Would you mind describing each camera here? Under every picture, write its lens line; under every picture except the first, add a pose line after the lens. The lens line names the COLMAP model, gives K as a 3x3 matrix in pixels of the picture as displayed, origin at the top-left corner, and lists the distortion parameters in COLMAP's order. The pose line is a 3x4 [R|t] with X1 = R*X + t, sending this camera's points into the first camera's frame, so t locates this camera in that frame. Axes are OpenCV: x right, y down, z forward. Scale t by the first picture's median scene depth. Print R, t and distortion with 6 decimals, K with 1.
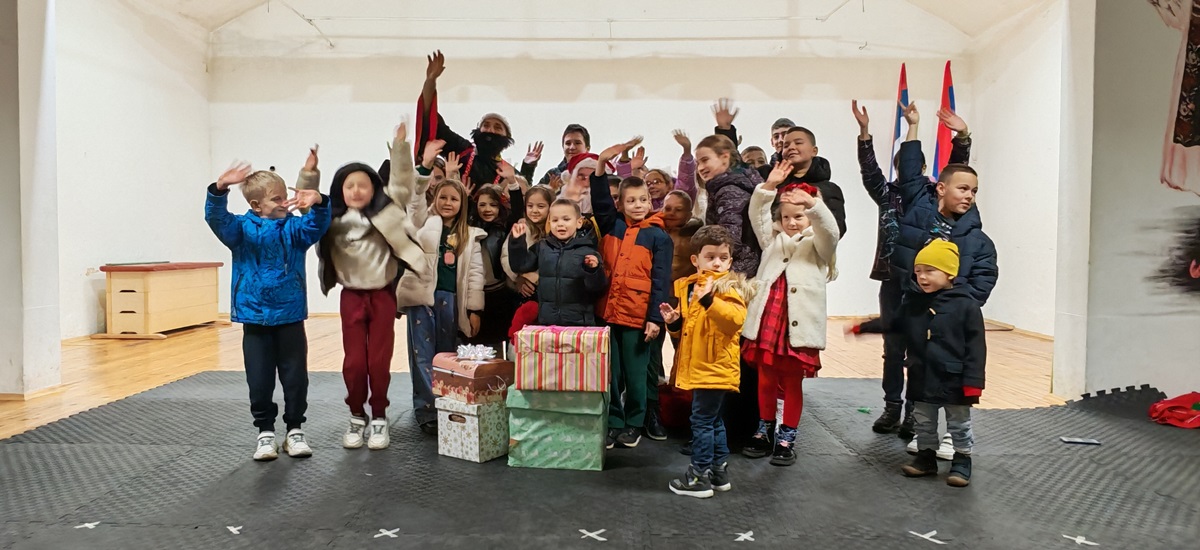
lens RADIAL K [[798.8, 0, 581.1], [0, 798.8, 264.8], [0, 0, 1]] dist [-0.035949, 0.014305]
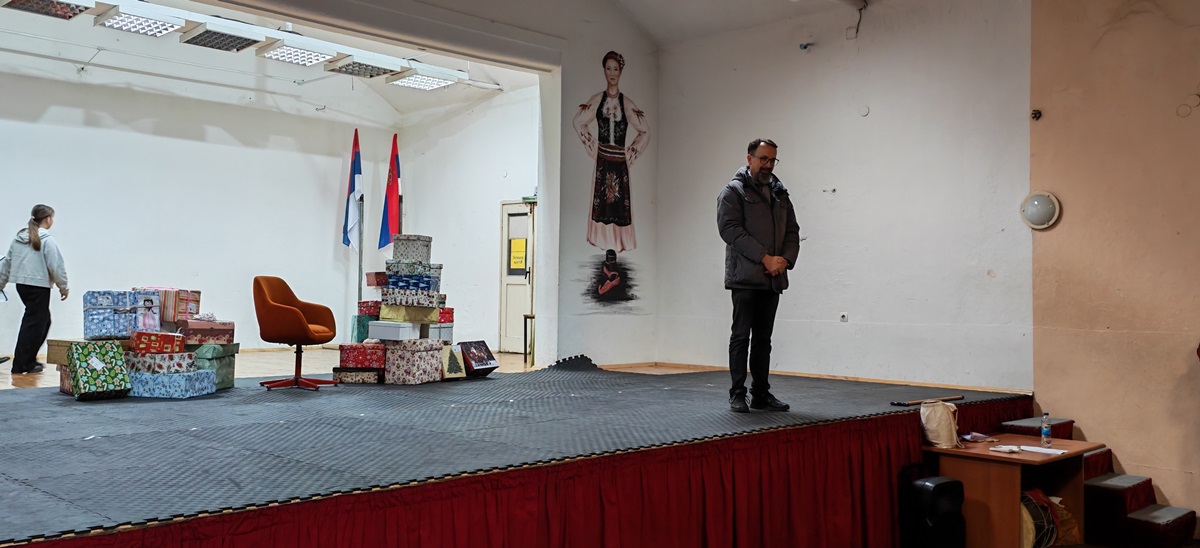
lens RADIAL K [[1017.6, 0, 599.9], [0, 1017.6, 261.8], [0, 0, 1]] dist [0.128411, -0.202582]
pose [[0.677025, 0.030853, 0.735313, -0.490598], [0.017464, 0.998166, -0.057961, 0.040103], [-0.735753, 0.052083, 0.675245, -0.305858]]
